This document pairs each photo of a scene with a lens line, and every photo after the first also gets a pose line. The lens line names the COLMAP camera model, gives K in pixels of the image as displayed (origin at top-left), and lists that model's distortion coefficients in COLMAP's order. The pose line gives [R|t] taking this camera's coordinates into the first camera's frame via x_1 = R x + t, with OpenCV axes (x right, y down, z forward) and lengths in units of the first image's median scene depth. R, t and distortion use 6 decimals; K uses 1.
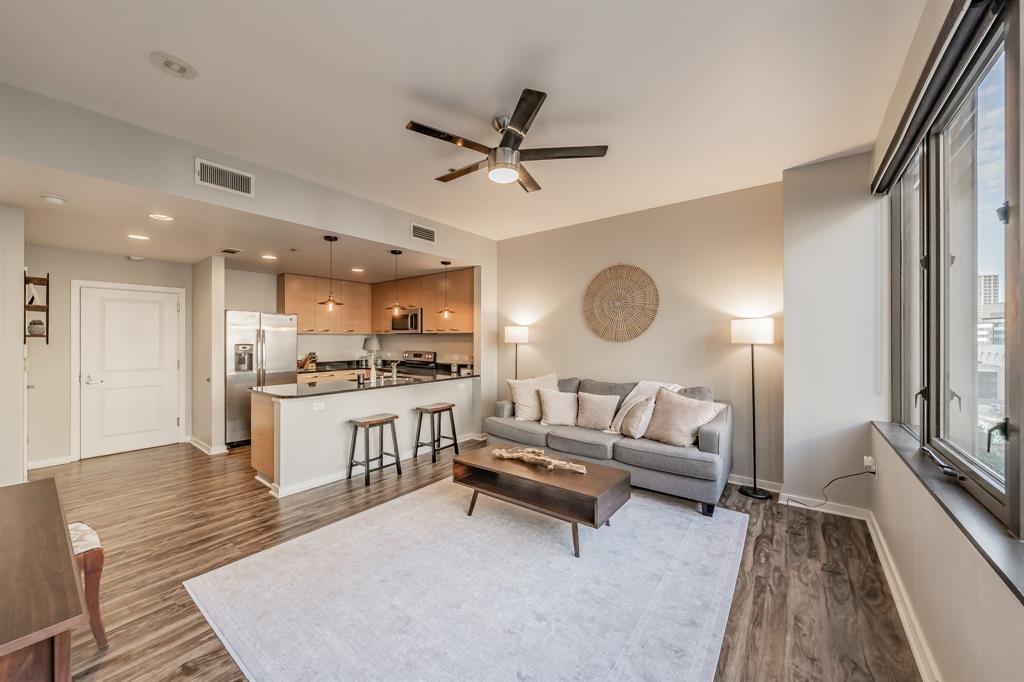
lens RADIAL K [[364.1, 0, 470.3], [0, 364.1, 343.4], [0, 0, 1]] dist [-0.009305, 0.000014]
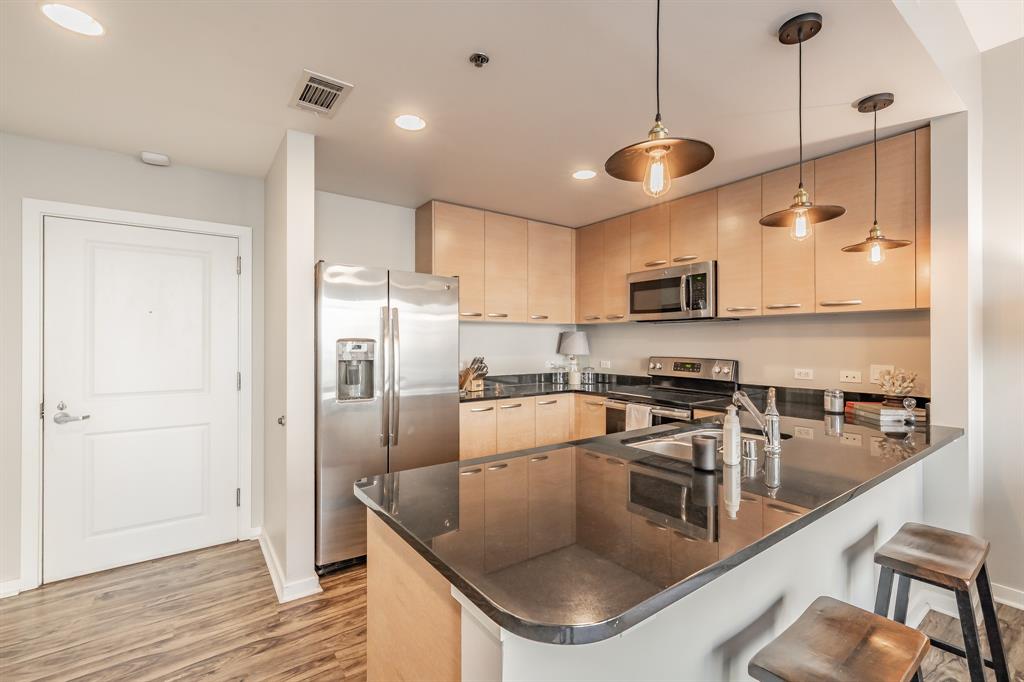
lens RADIAL K [[446.9, 0, 498.3], [0, 446.9, 344.0], [0, 0, 1]] dist [0.000602, -0.000764]
pose [[0.963272, 0.000509, -0.268528, -0.274144], [-0.002053, 0.999983, -0.005469, 0.009206], [0.268521, 0.005819, 0.963256, 0.460907]]
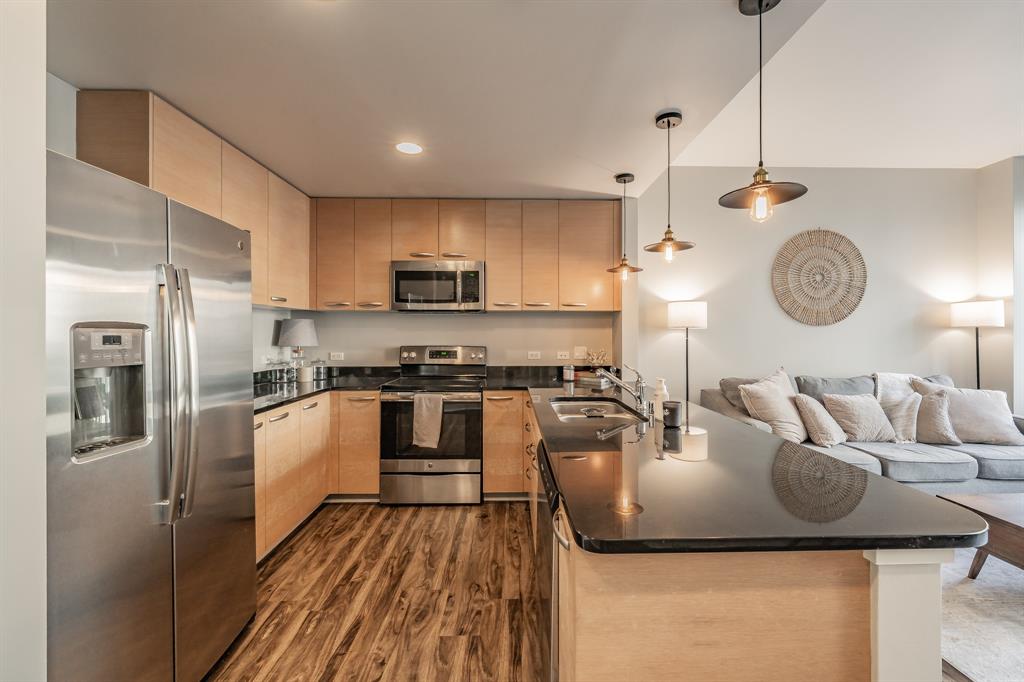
lens RADIAL K [[427.5, 0, 512.5], [0, 427.5, 333.7], [0, 0, 1]] dist [0.000415, -0.000642]
pose [[0.754165, -0.001799, 0.656683, -0.568456], [0.006433, 0.999968, -0.004649, 0.009499], [-0.656654, 0.007731, 0.754152, 0.588249]]
